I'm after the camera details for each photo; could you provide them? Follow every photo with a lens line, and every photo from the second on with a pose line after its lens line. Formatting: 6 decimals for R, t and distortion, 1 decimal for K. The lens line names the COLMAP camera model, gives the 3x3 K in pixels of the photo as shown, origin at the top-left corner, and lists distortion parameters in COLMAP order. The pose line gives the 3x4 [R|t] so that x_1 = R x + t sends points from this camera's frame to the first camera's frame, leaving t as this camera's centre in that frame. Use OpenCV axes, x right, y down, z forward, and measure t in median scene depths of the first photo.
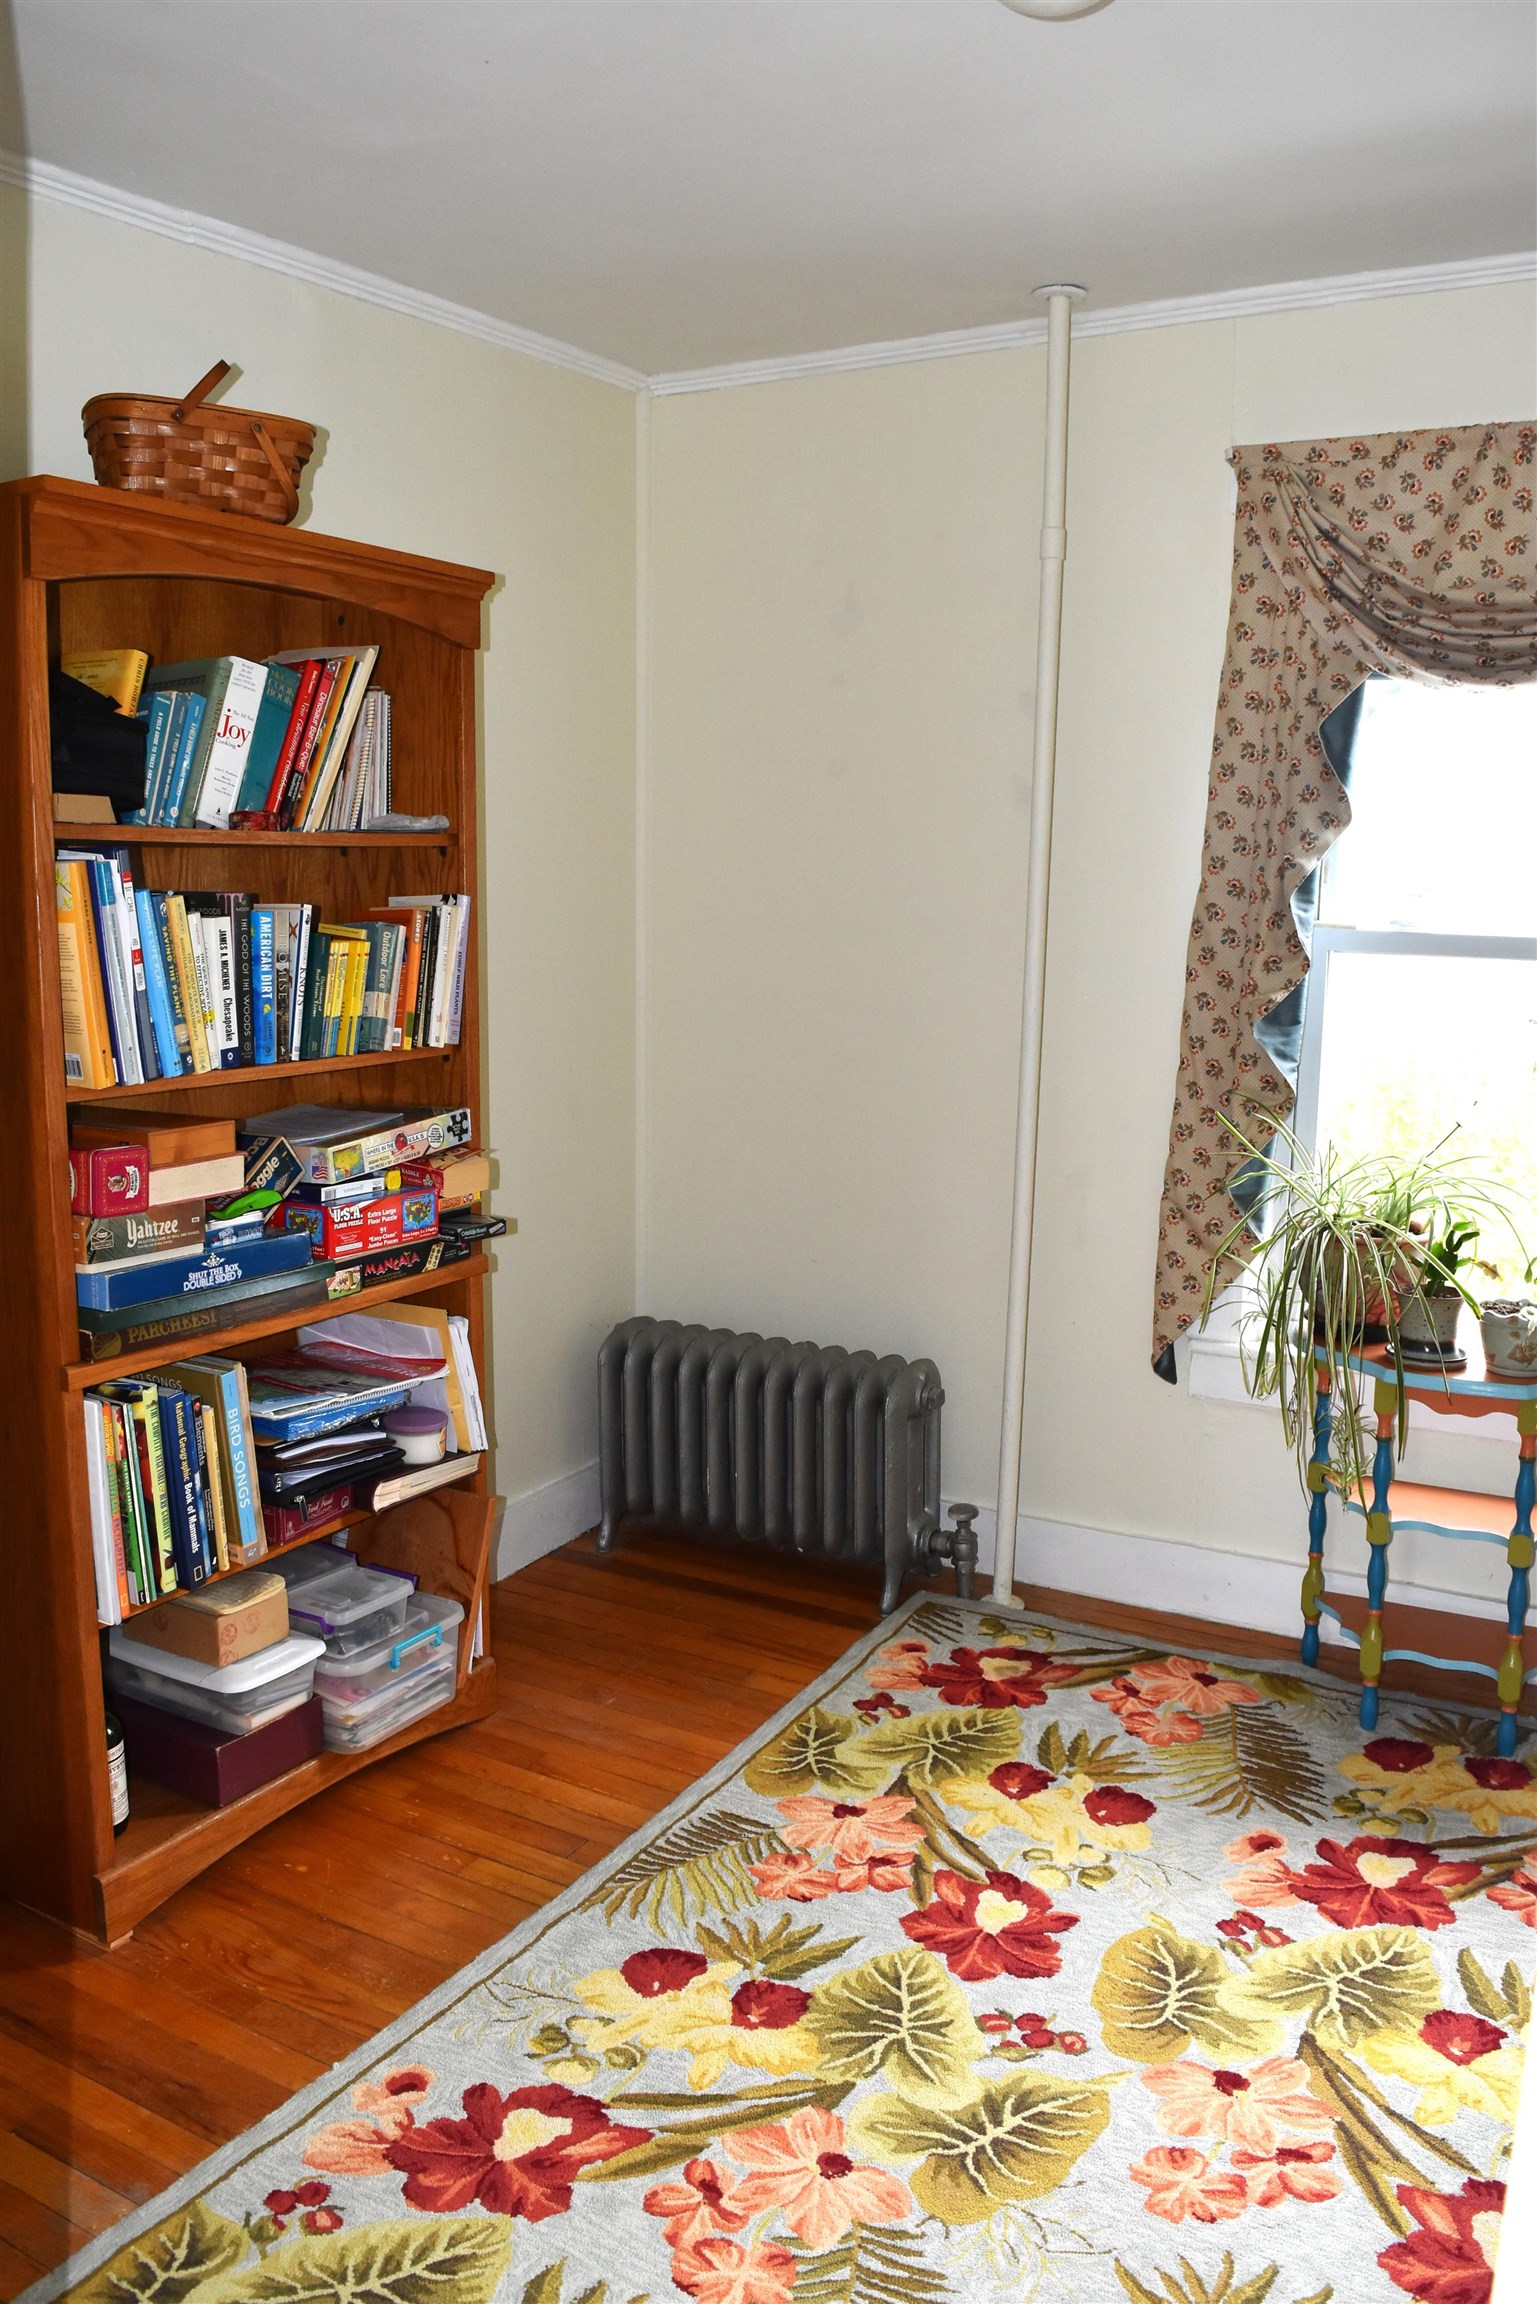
lens RADIAL K [[1823.9, 0, 753.3], [0, 1823.9, 1143.7], [0, 0, 1]] dist [-0.097573, 0.024633]
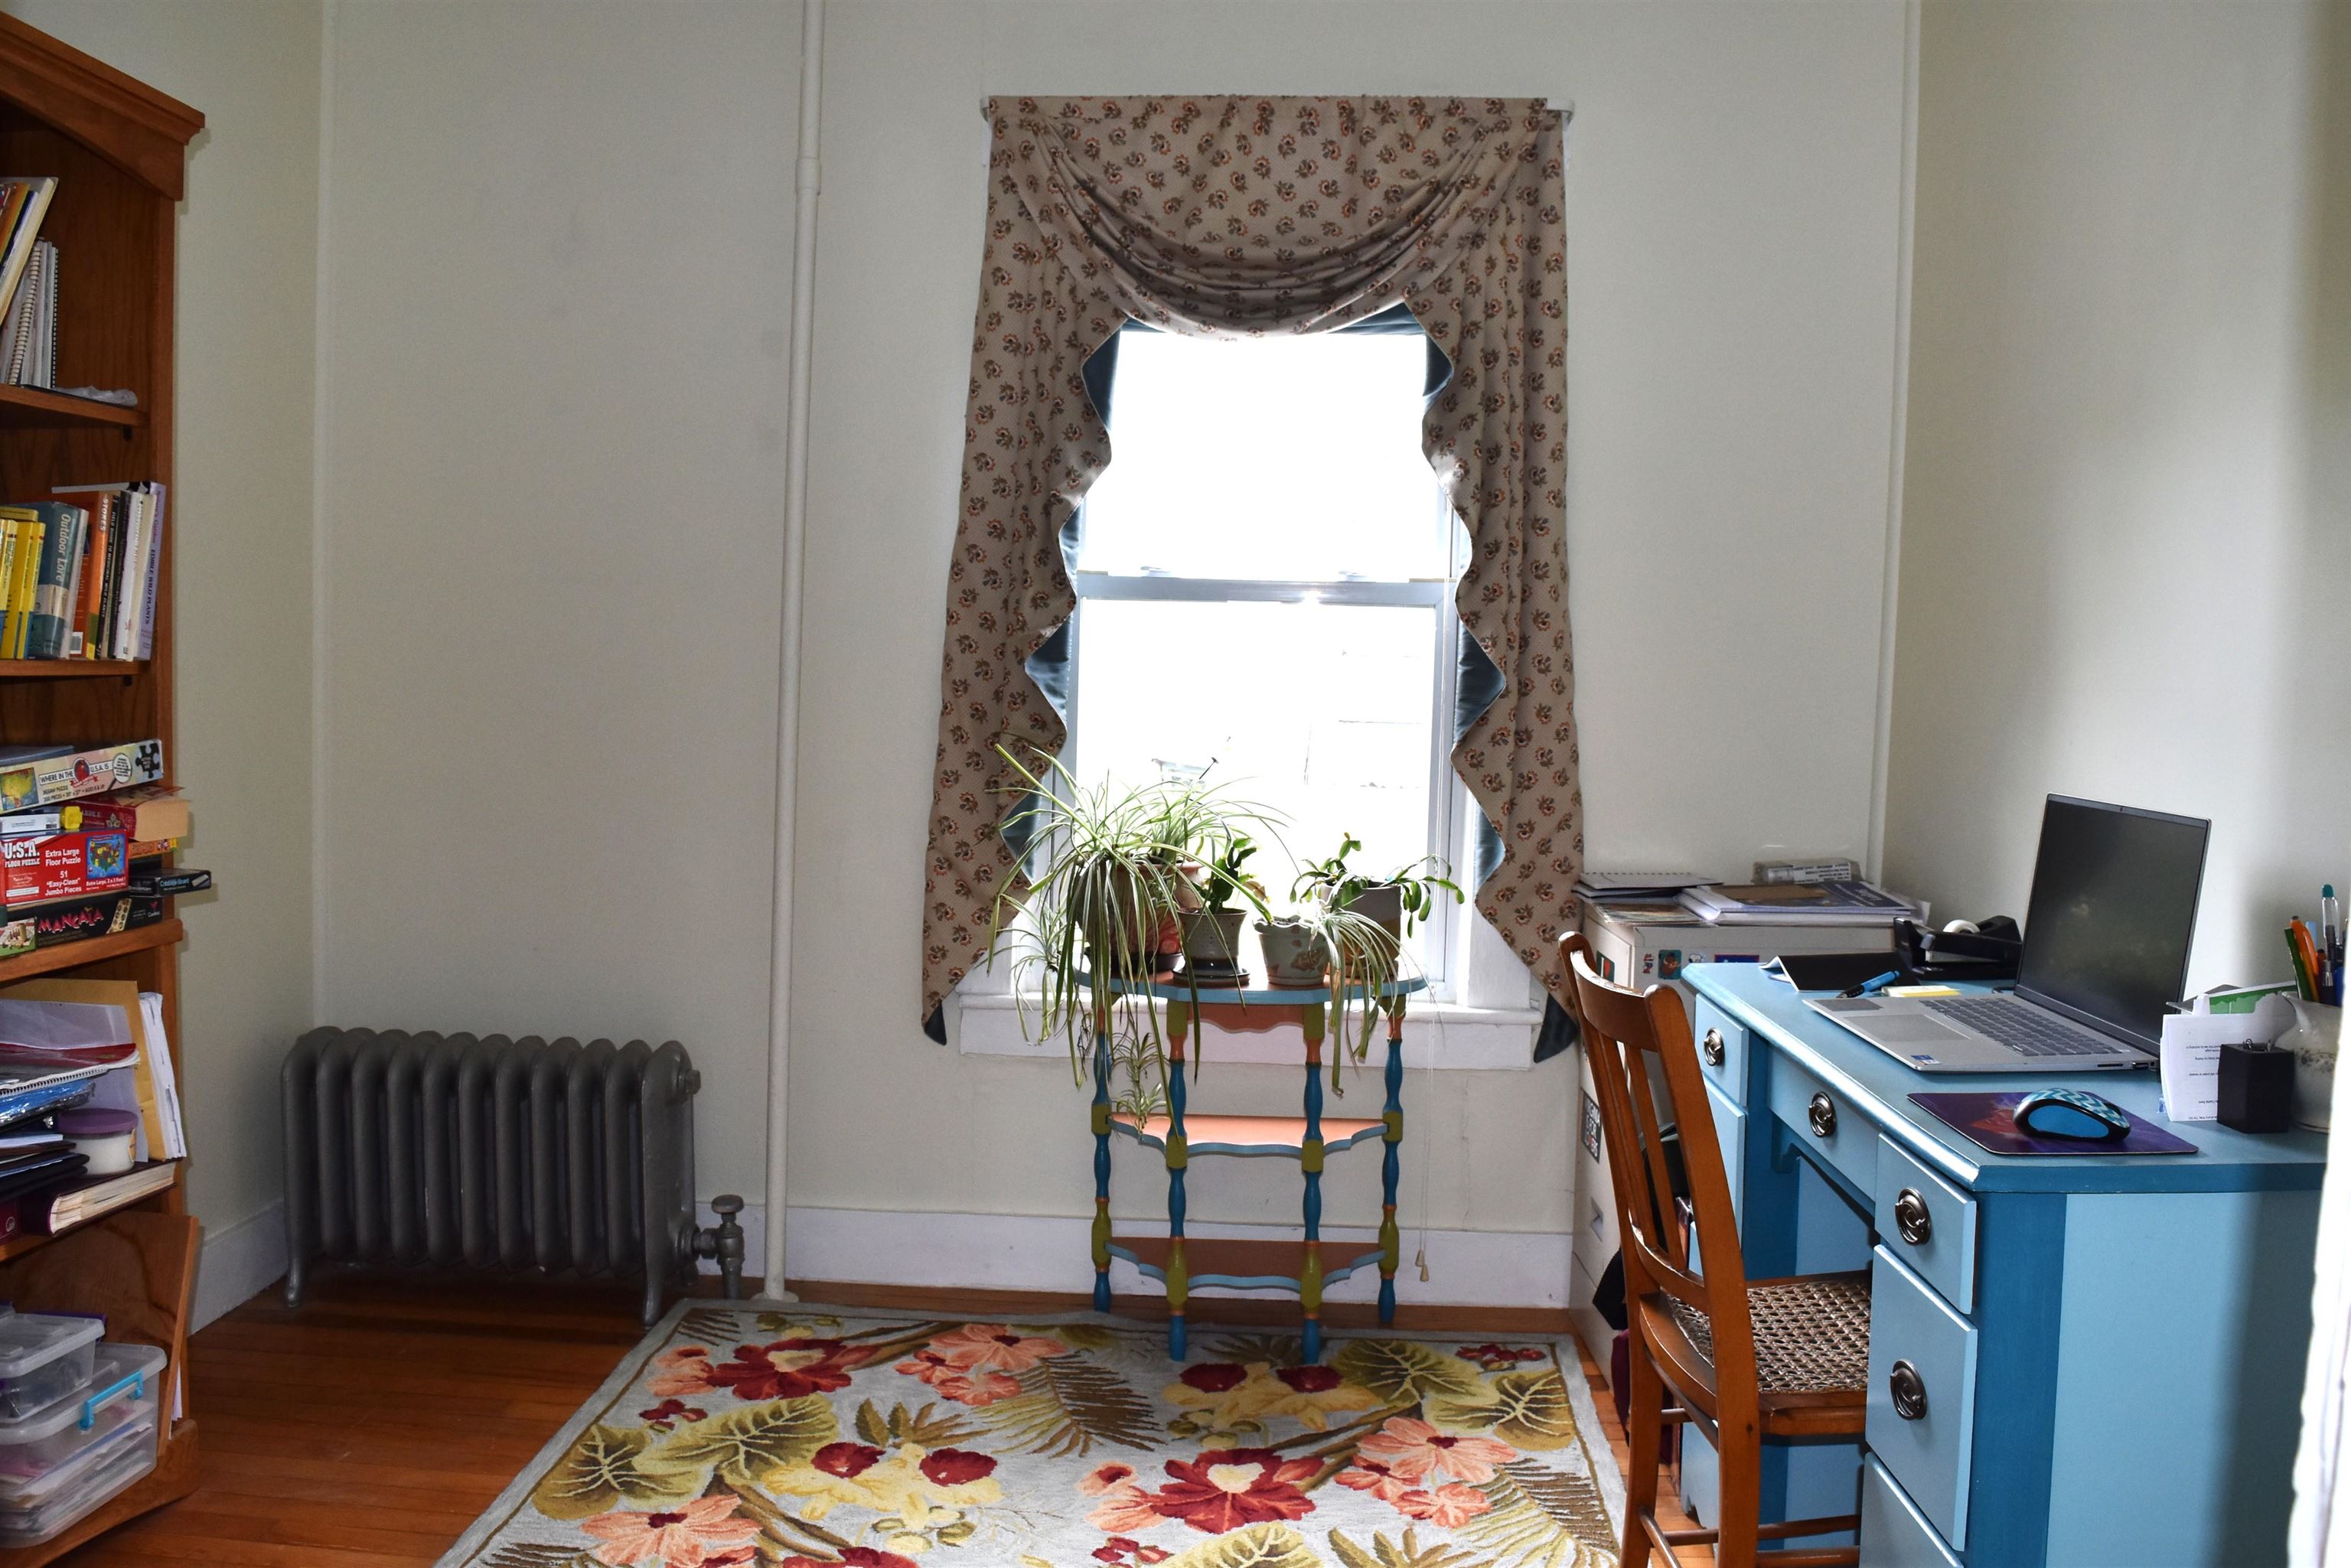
lens RADIAL K [[1861.0, 0, 1189.2], [0, 1861.0, 782.7], [0, 0, 1]] dist [-0.097573, 0.024633]
pose [[0.893554, -0.012557, 0.448780, -0.108107], [0.053150, 0.995538, -0.077970, 0.090558], [-0.445798, 0.093523, 0.890235, 0.057020]]
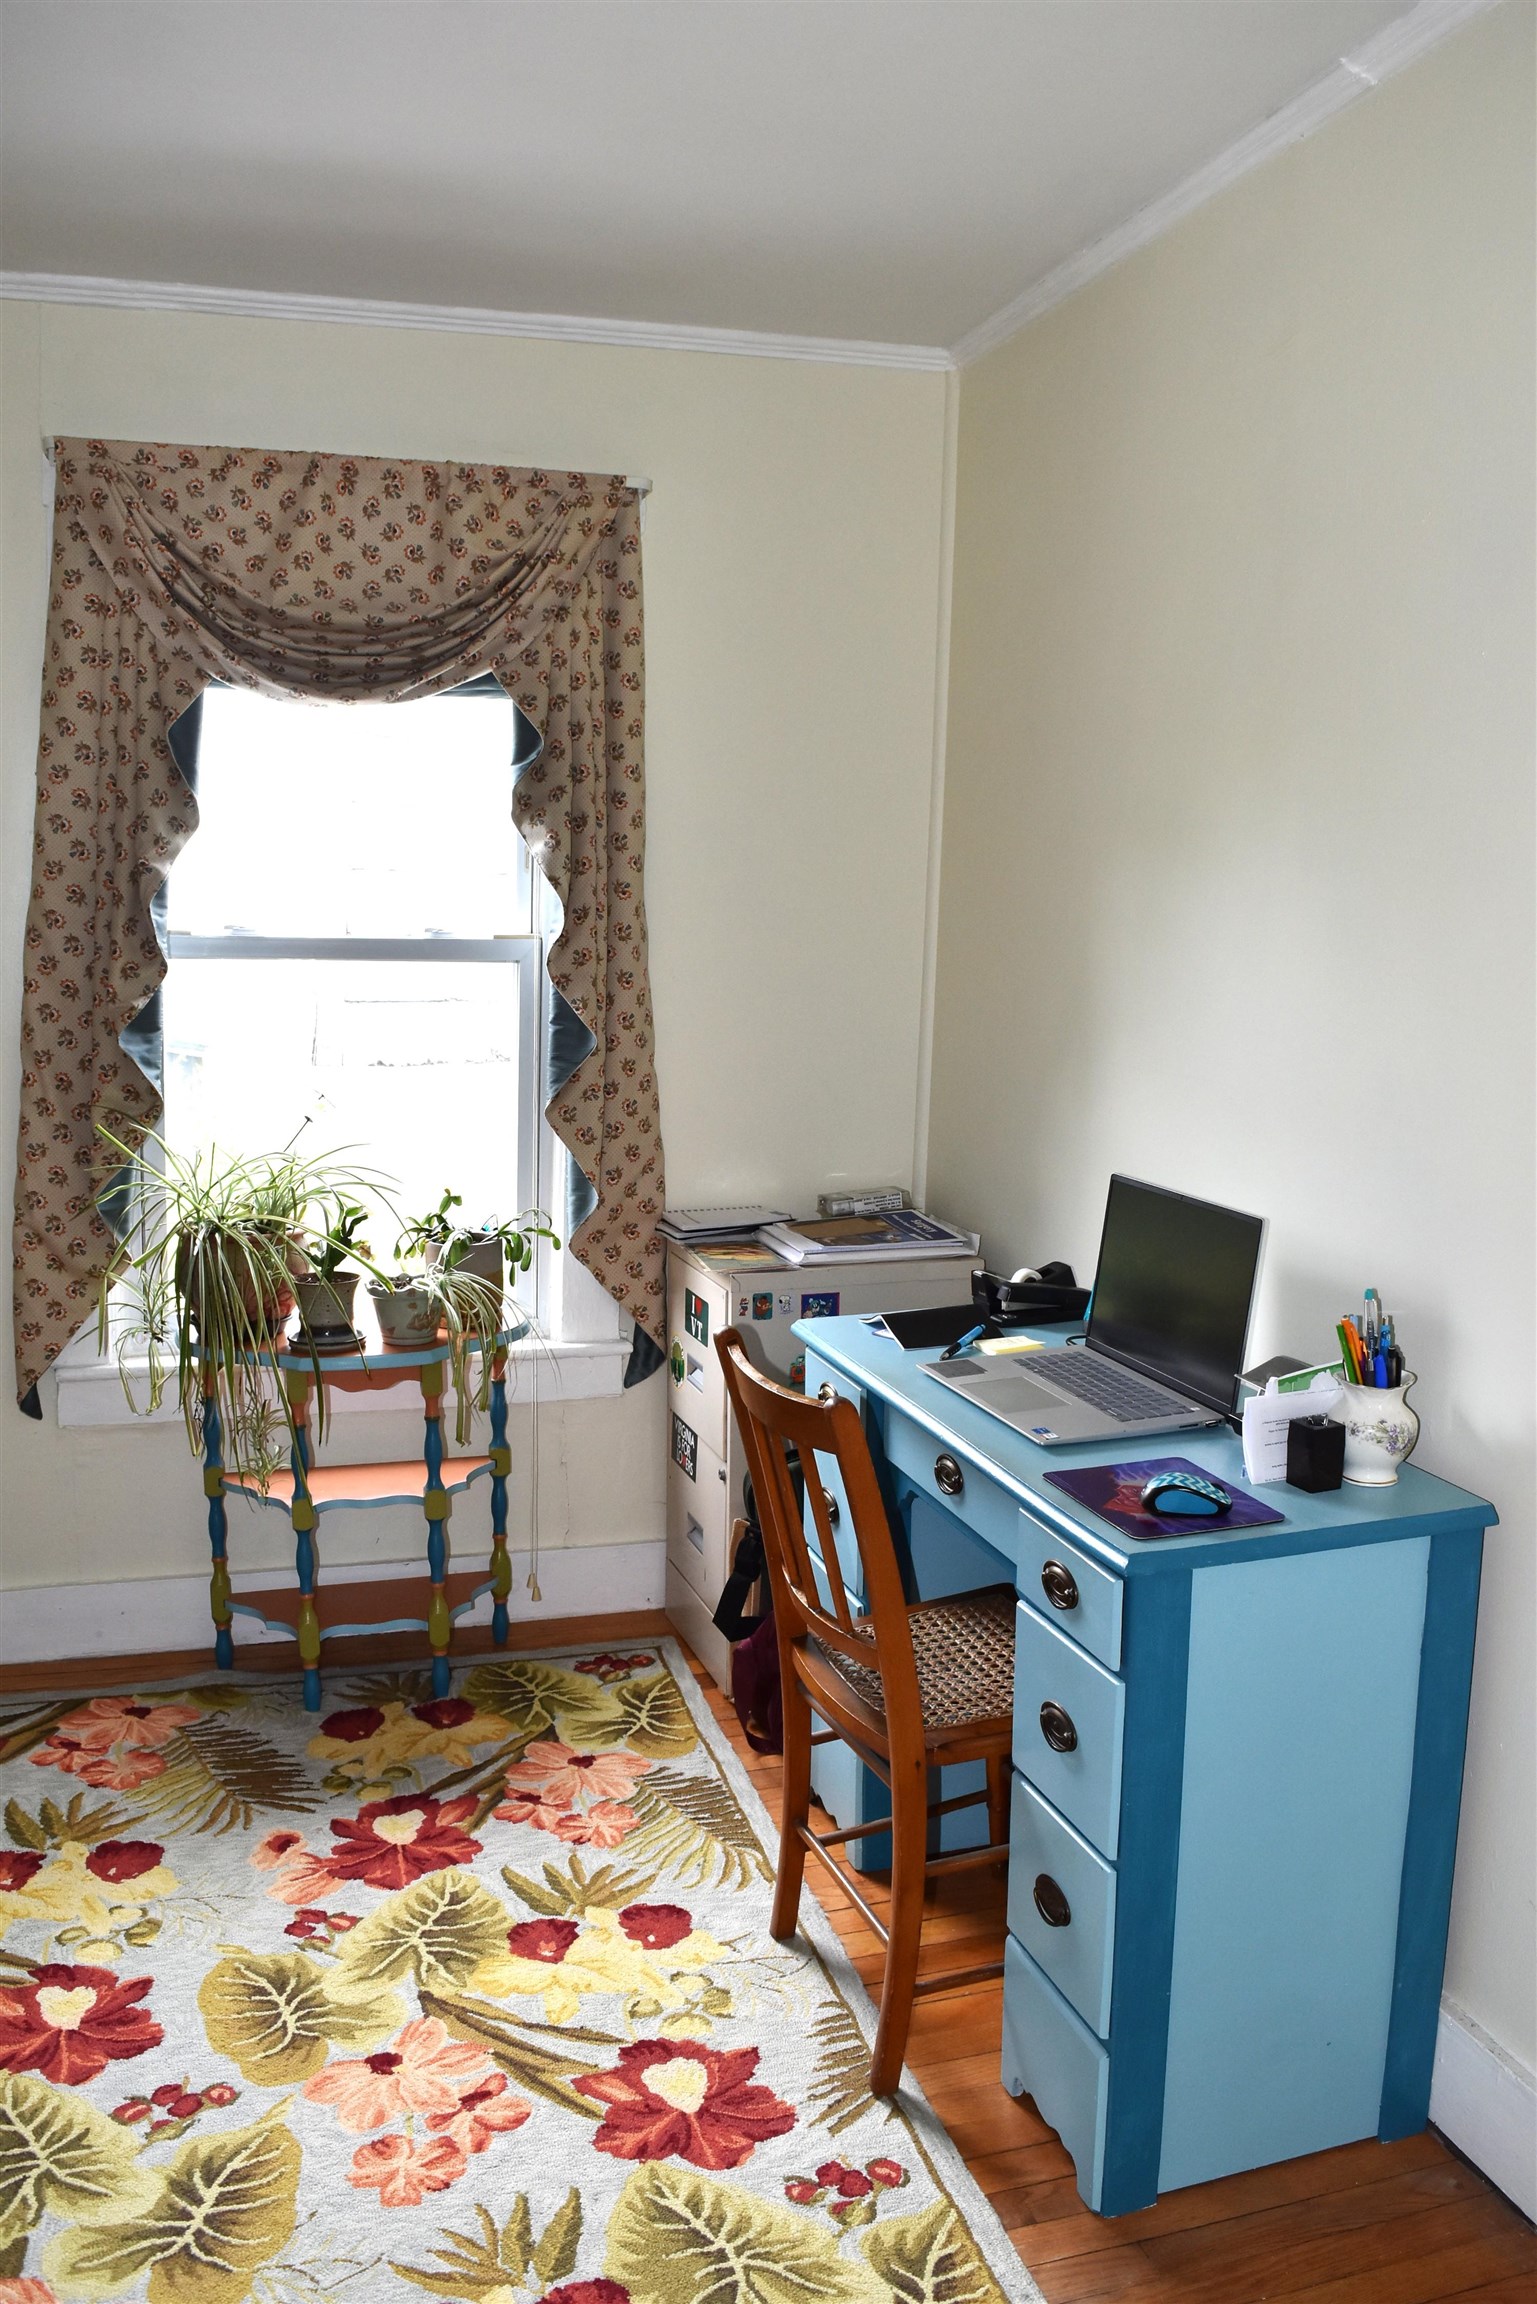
lens RADIAL K [[1823.9, 0, 775.9], [0, 1823.9, 1144.7], [0, 0, 1]] dist [-0.097573, 0.024633]
pose [[0.686198, -0.086397, 0.722266, -0.194797], [0.095824, 0.995005, 0.027983, 0.000810], [-0.721076, 0.050008, 0.691049, 0.081579]]
